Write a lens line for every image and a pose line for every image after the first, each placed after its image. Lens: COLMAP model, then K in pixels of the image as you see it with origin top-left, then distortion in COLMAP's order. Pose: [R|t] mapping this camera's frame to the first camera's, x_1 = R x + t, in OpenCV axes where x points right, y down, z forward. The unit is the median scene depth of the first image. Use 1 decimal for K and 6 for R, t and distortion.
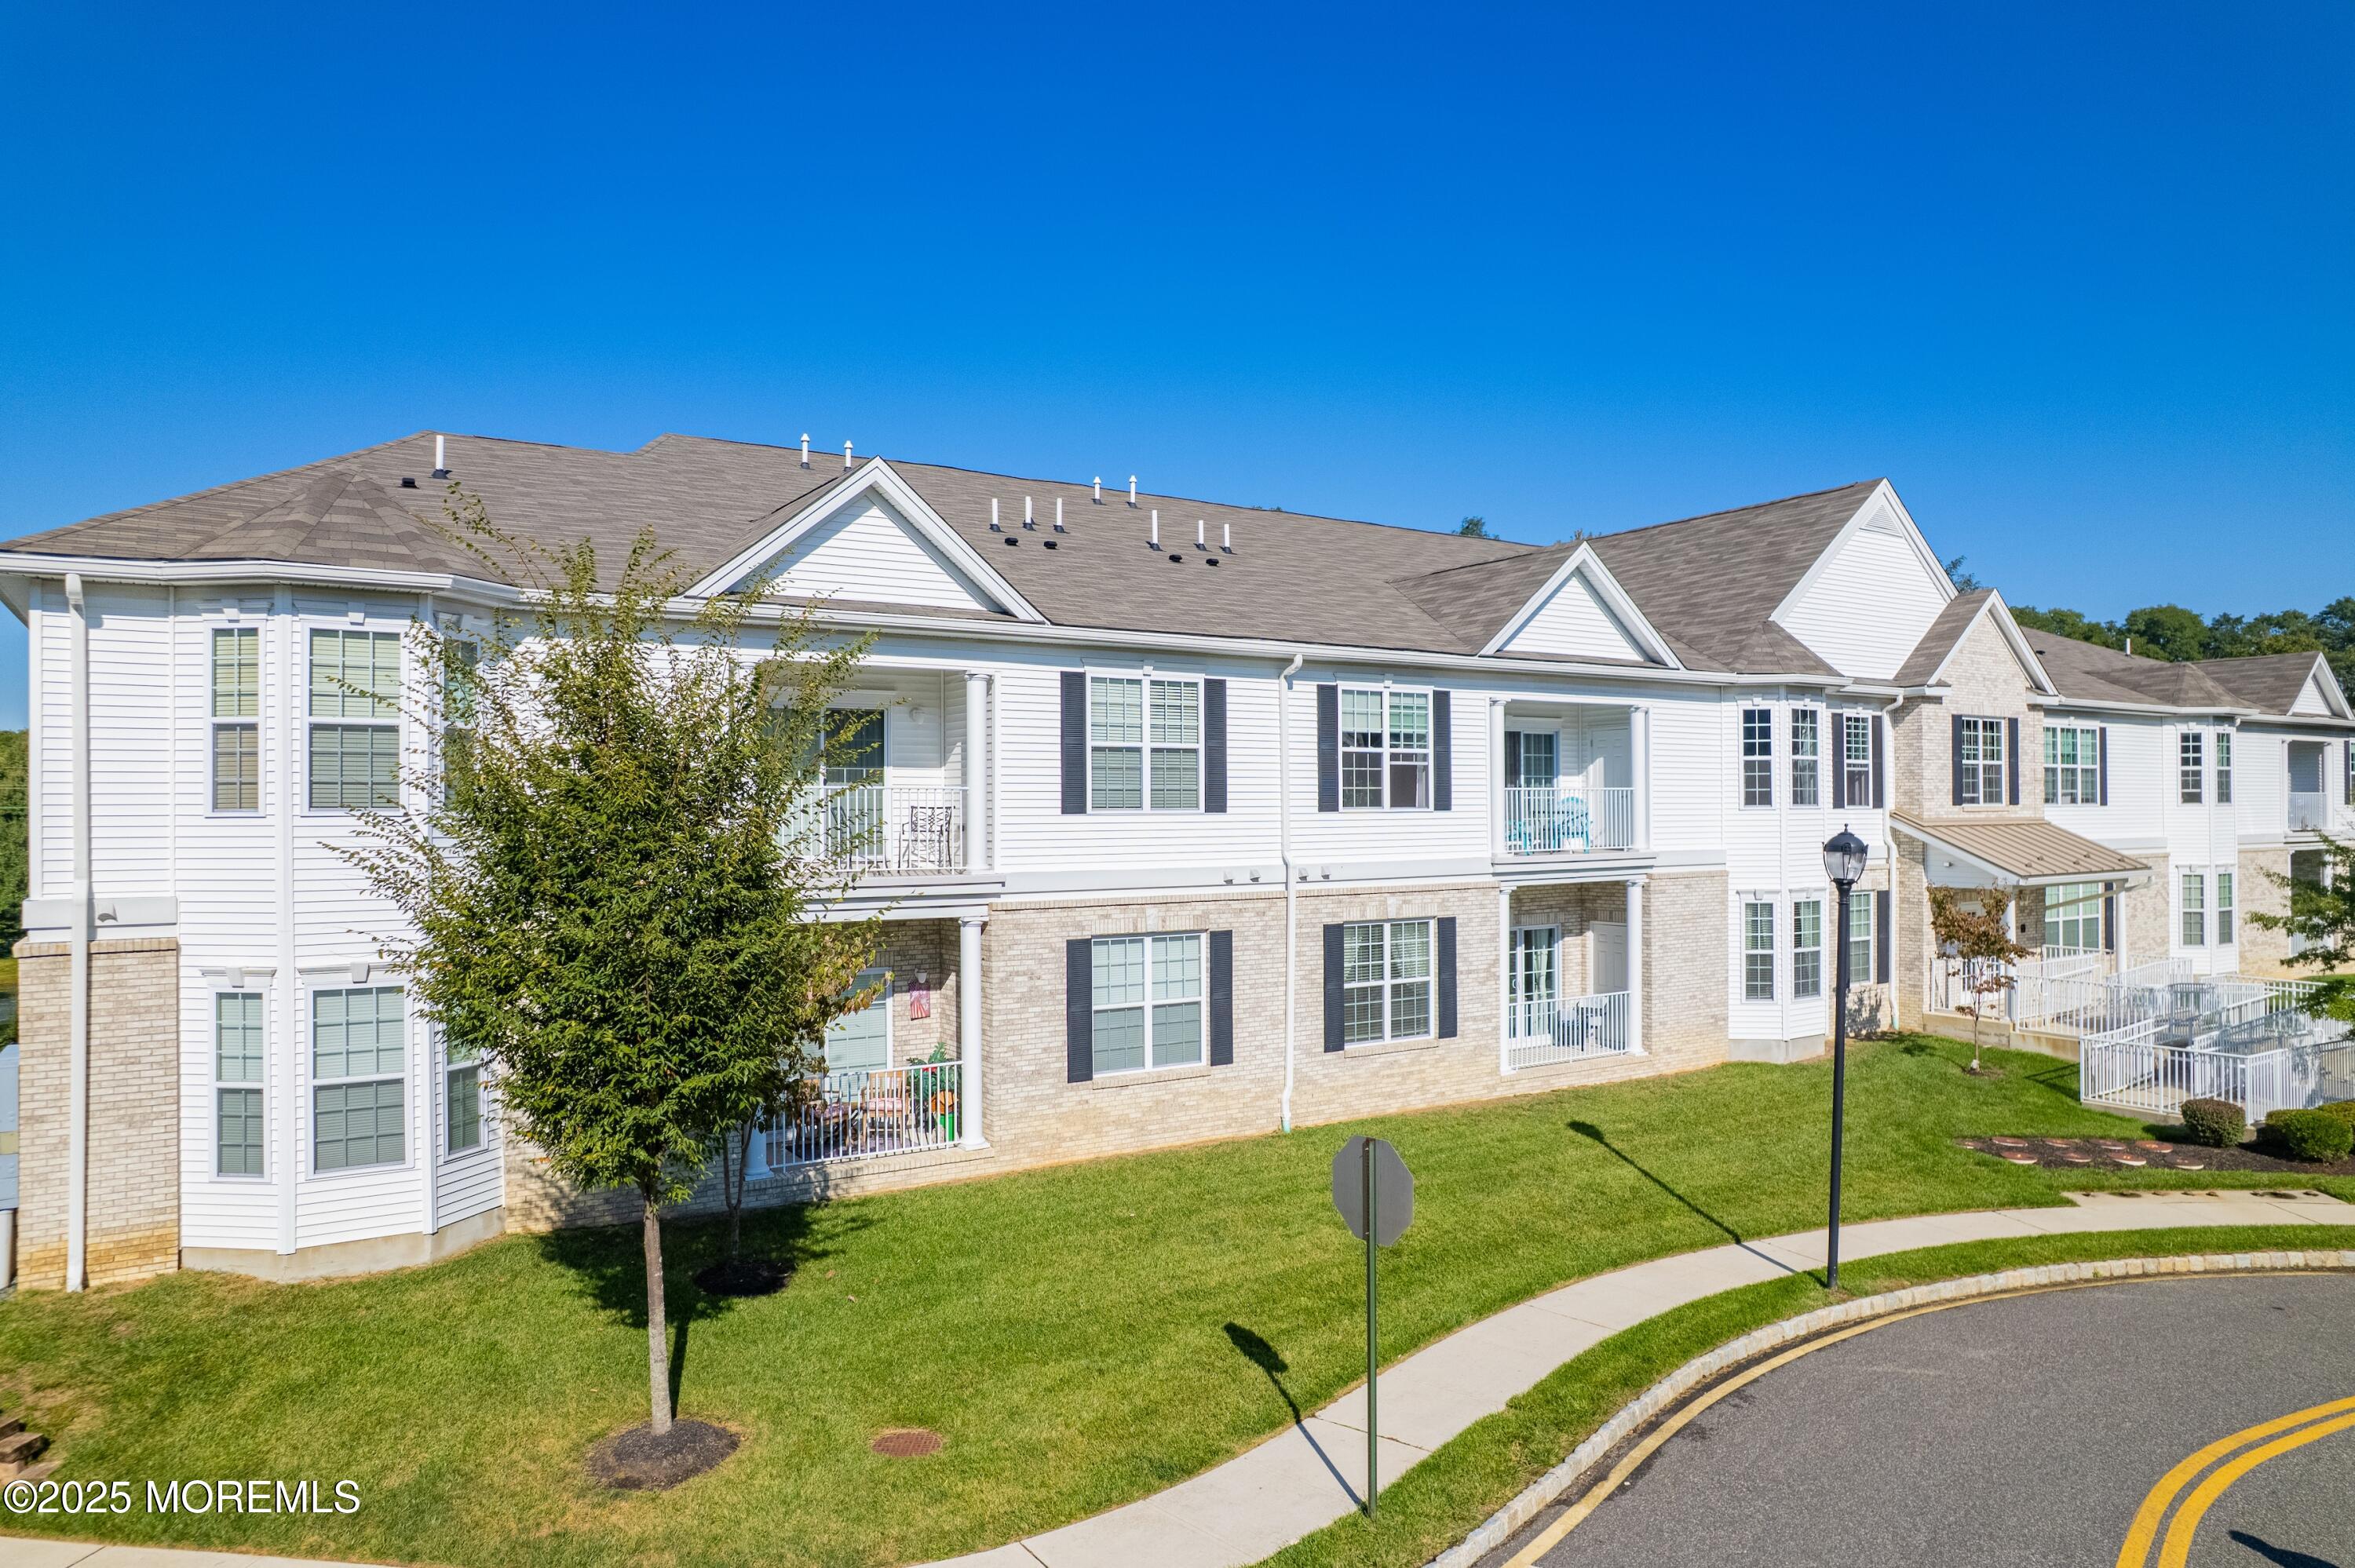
lens RADIAL K [[1514.4, 0, 1169.4], [0, 1514.4, 794.2], [0, 0, 1]] dist [-0.080704, 0.072475]
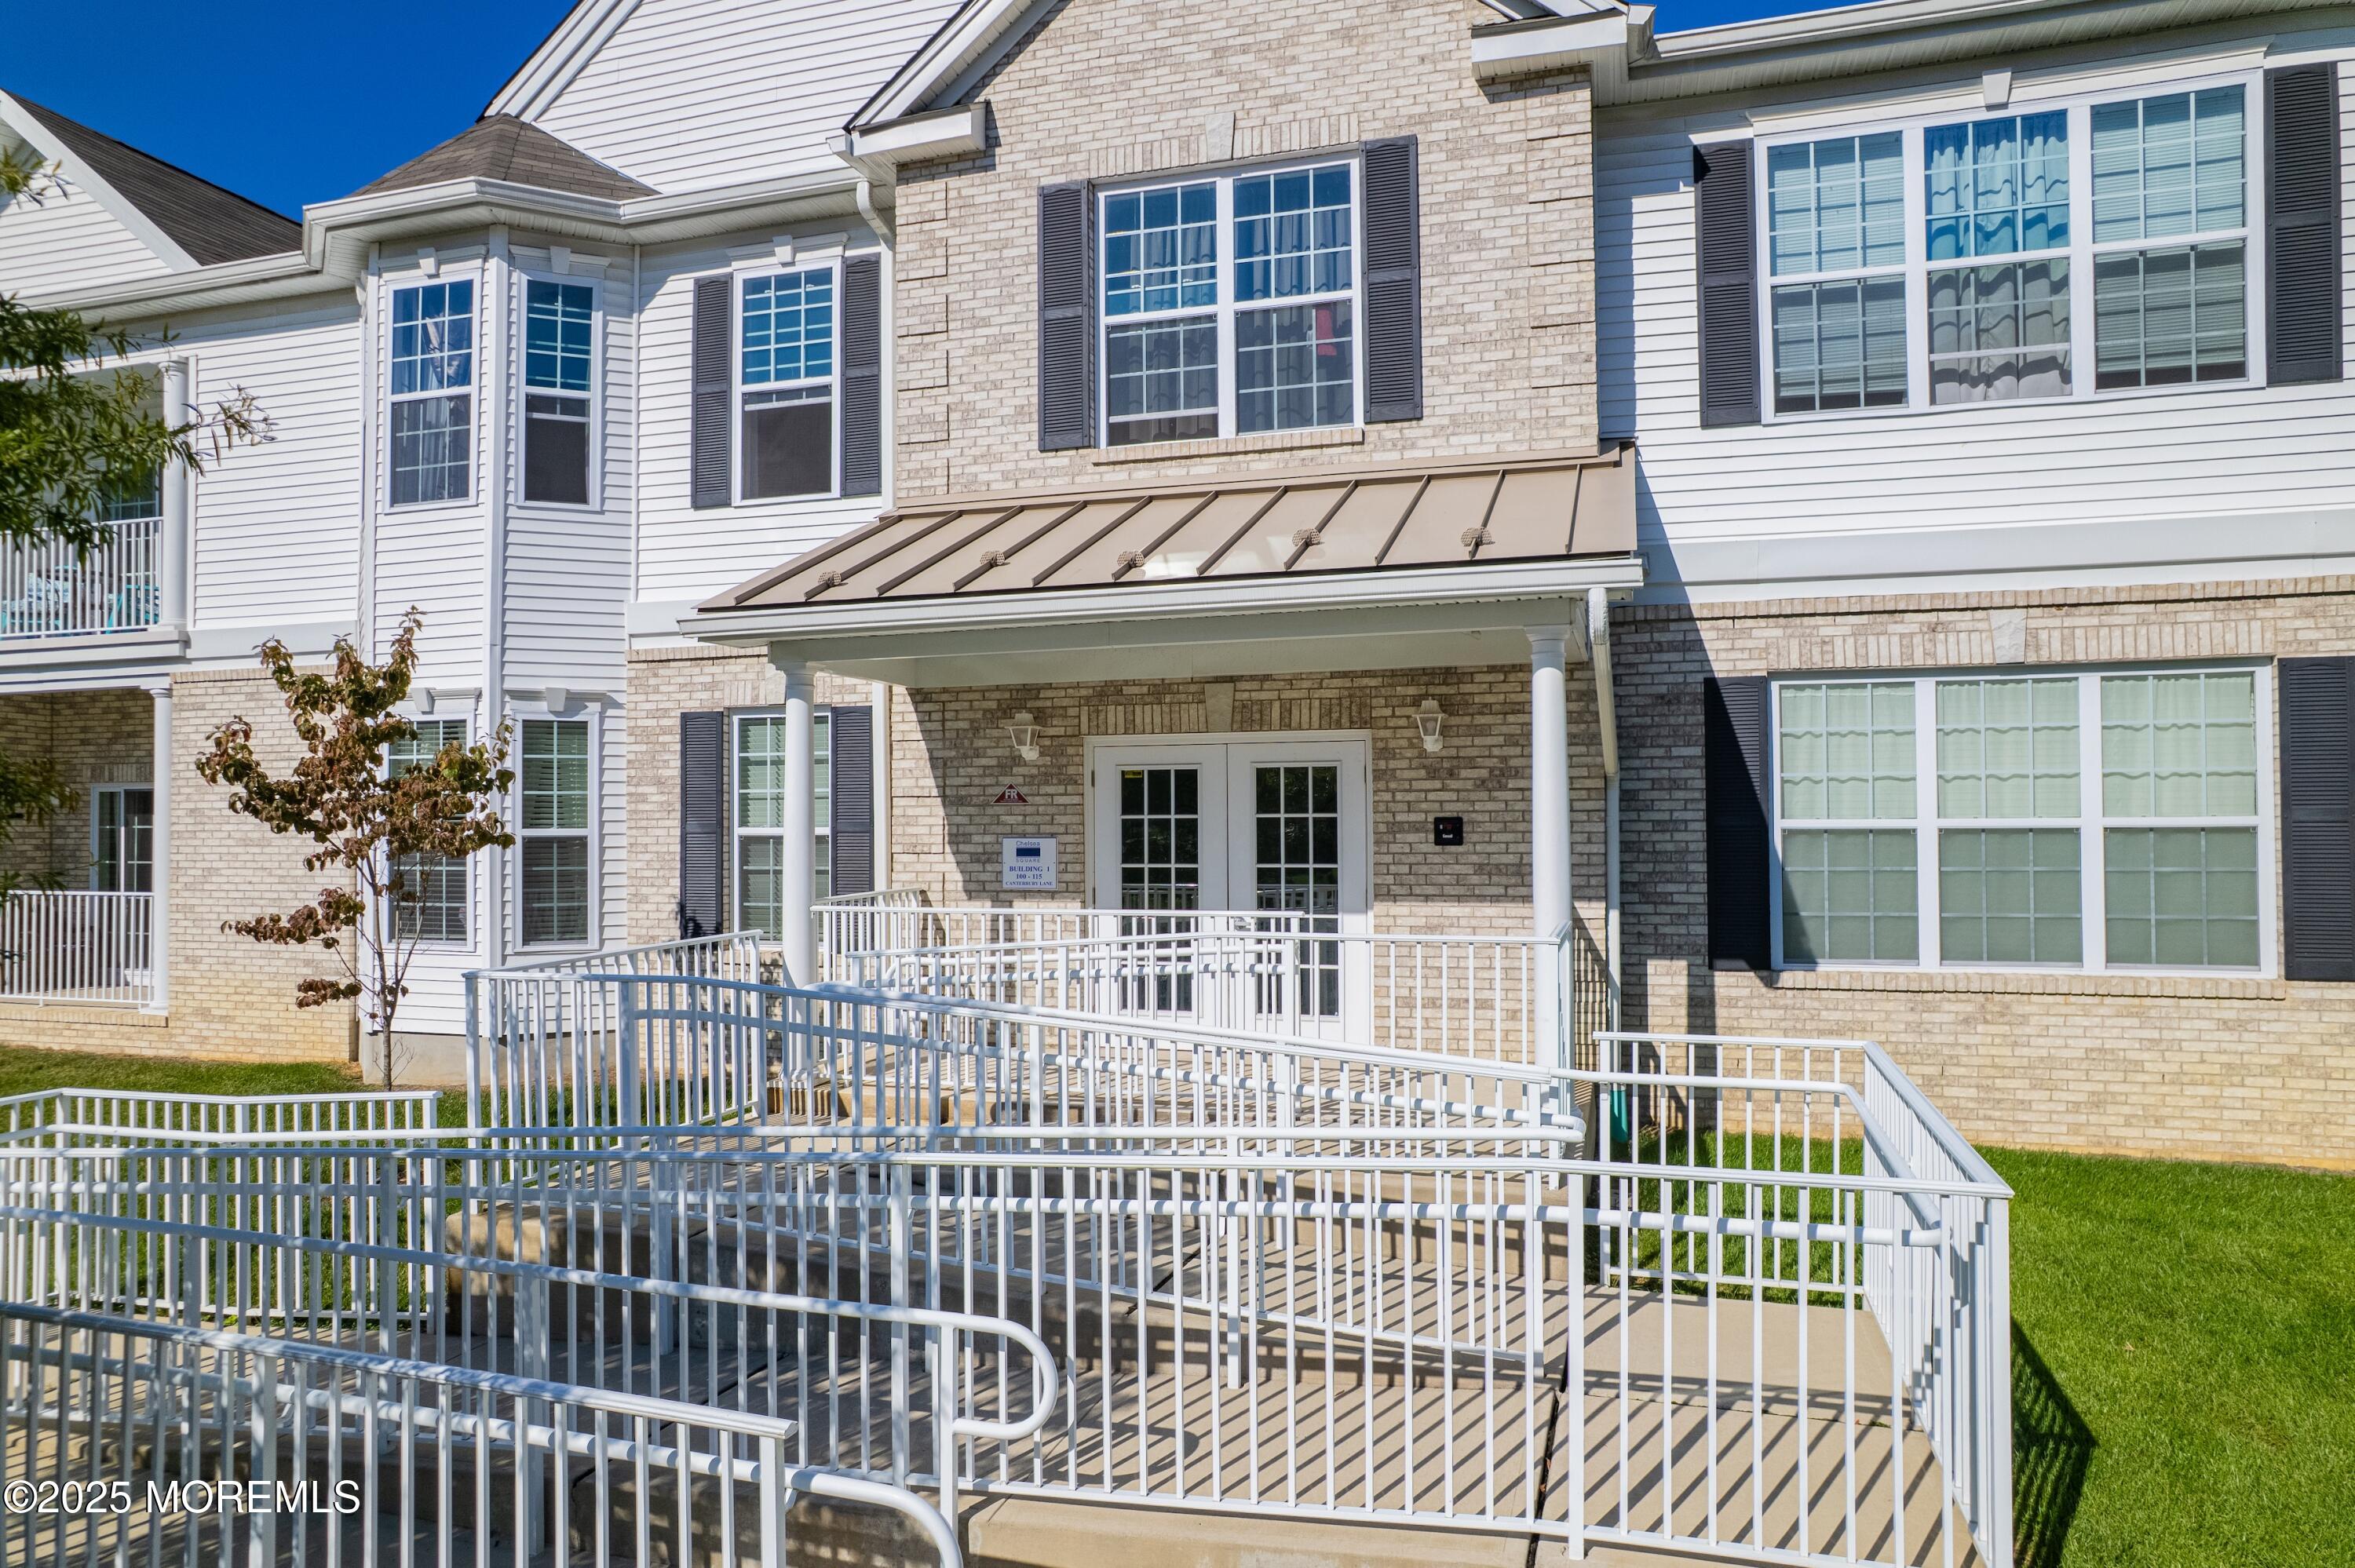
lens RADIAL K [[1514.4, 0, 1165.3], [0, 1514.4, 798.5], [0, 0, 1]] dist [-0.080704, 0.072475]
pose [[0.636941, -0.014438, -0.770777, 0.903056], [0.010546, 0.999894, -0.010014, 0.101191], [0.770841, -0.001750, 0.637026, 0.896851]]
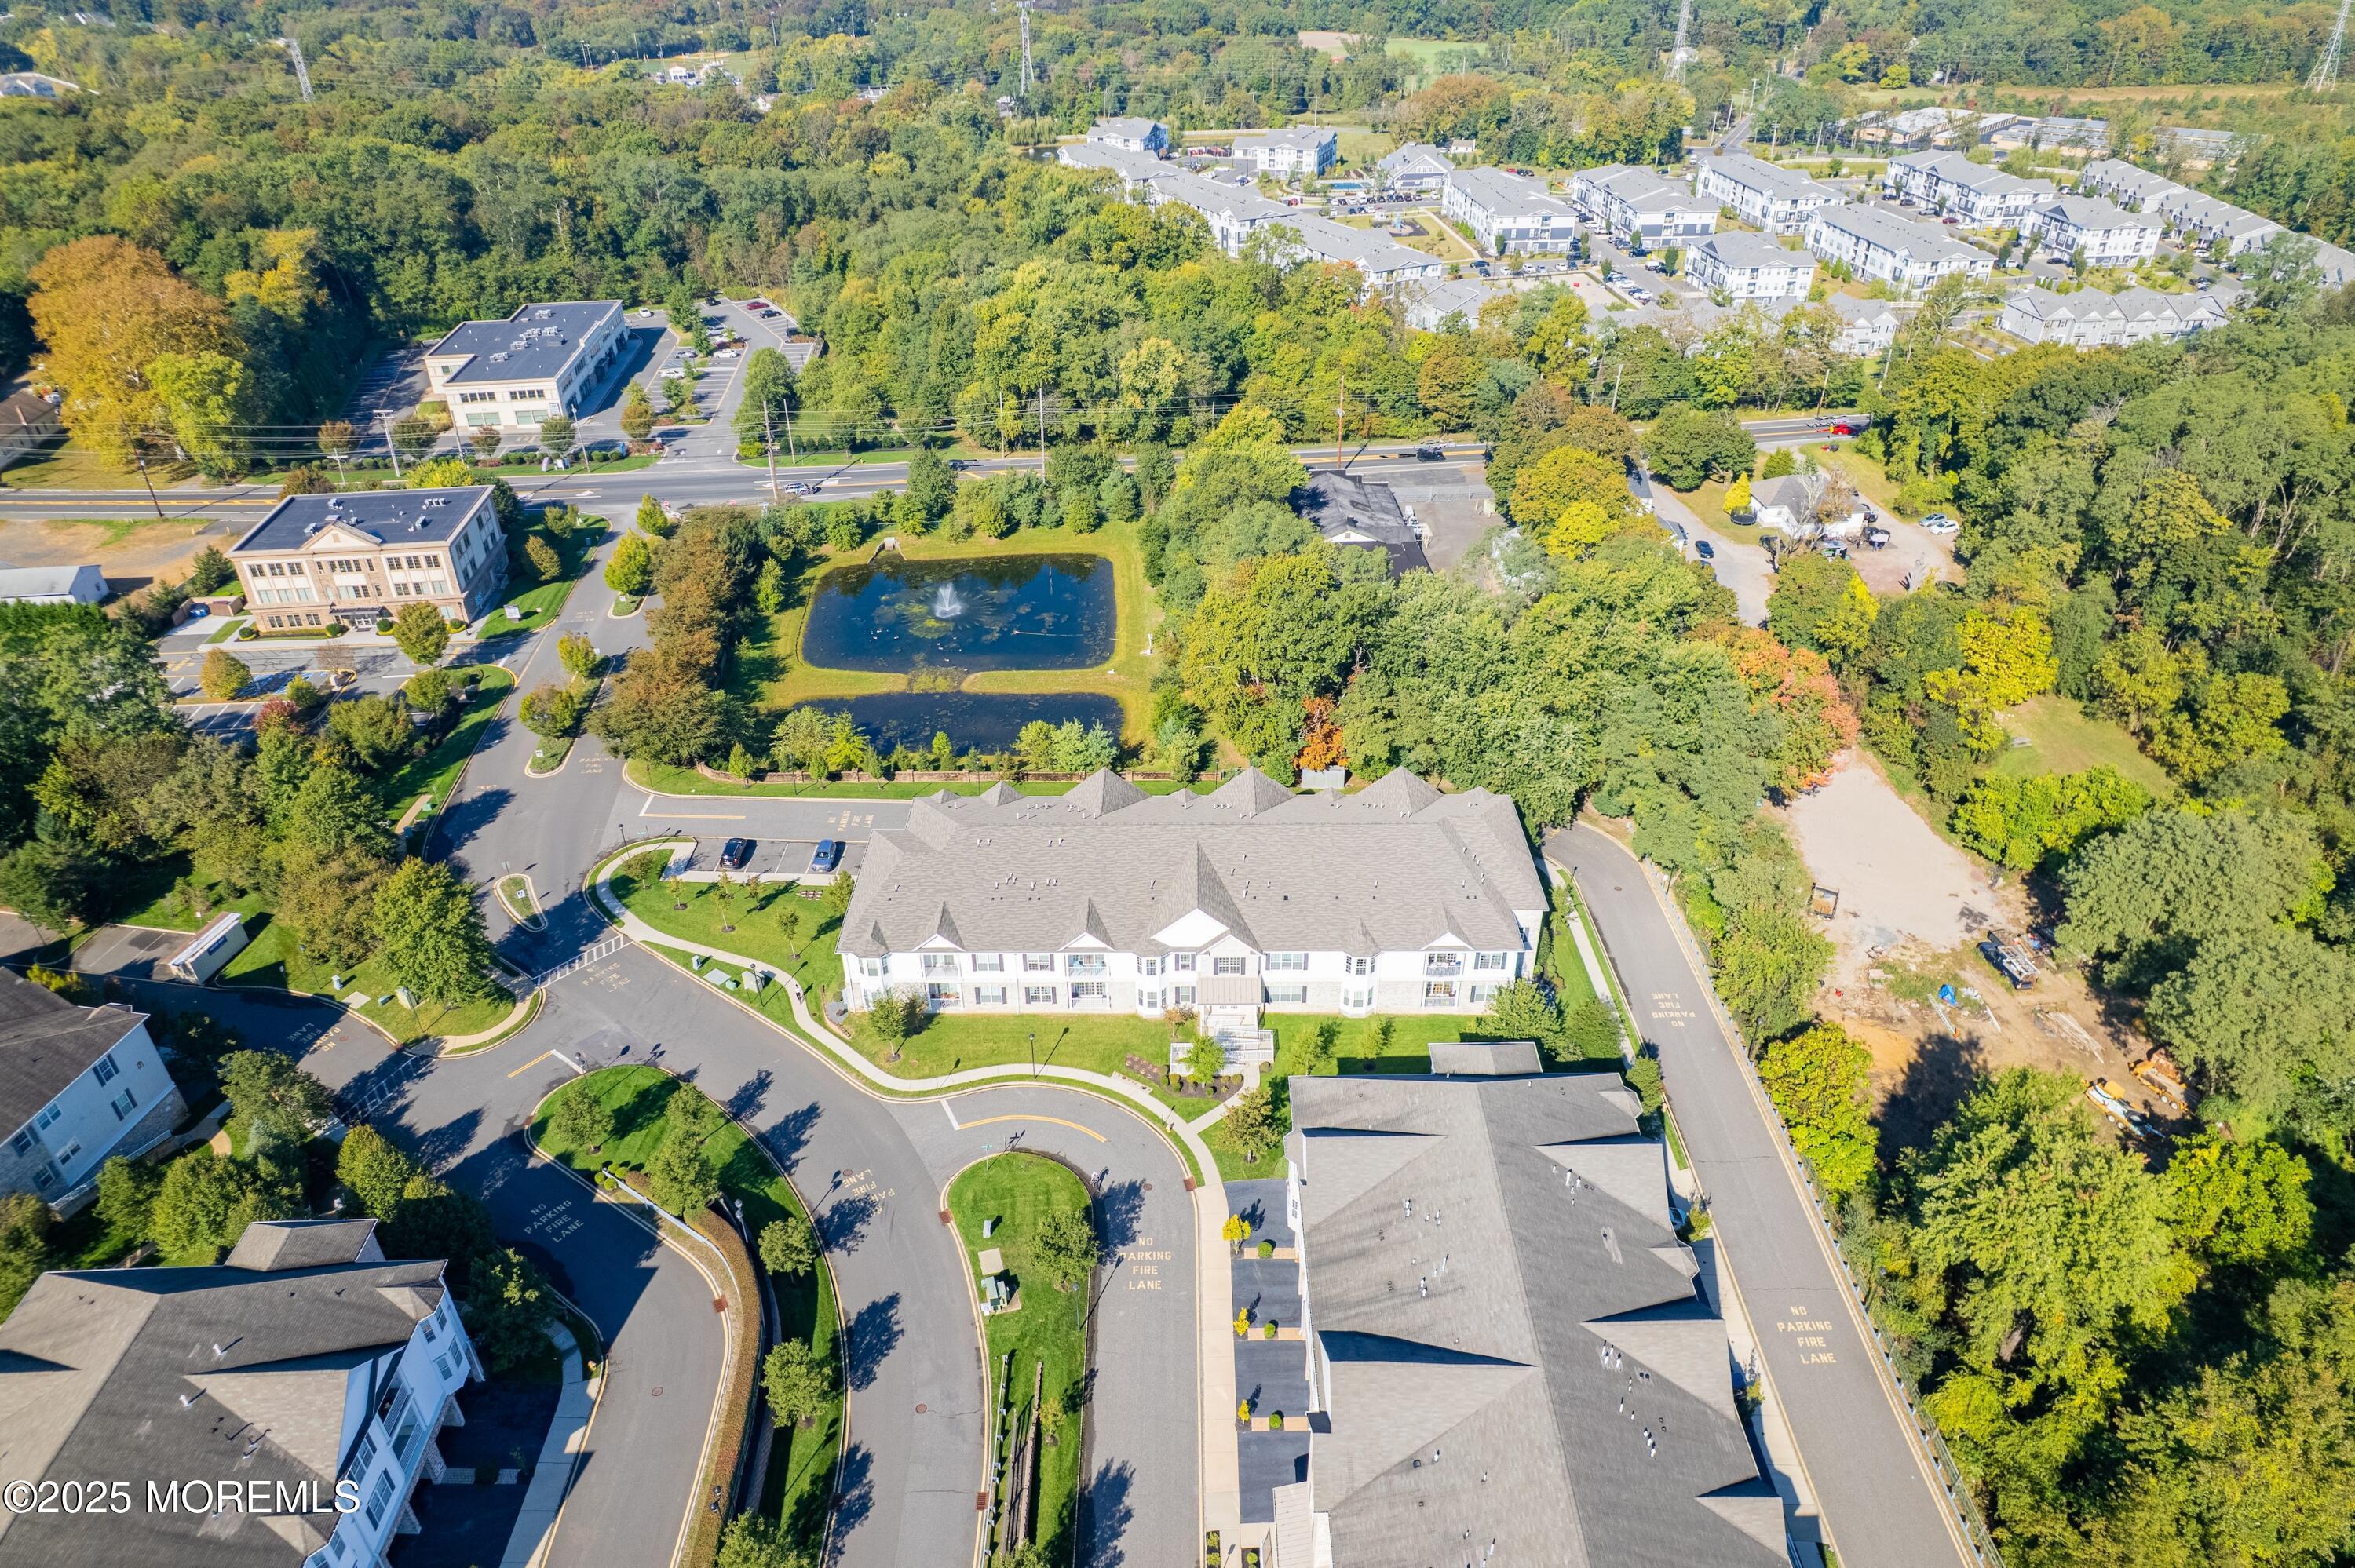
lens RADIAL K [[1514.4, 0, 1180.6], [0, 1514.4, 802.8], [0, 0, 1]] dist [-0.080704, 0.072475]
pose [[0.835903, 0.298844, -0.460390, 2.496297], [0.008052, 0.832017, 0.554691, -3.029847], [0.548819, -0.467375, 0.693079, -1.931303]]
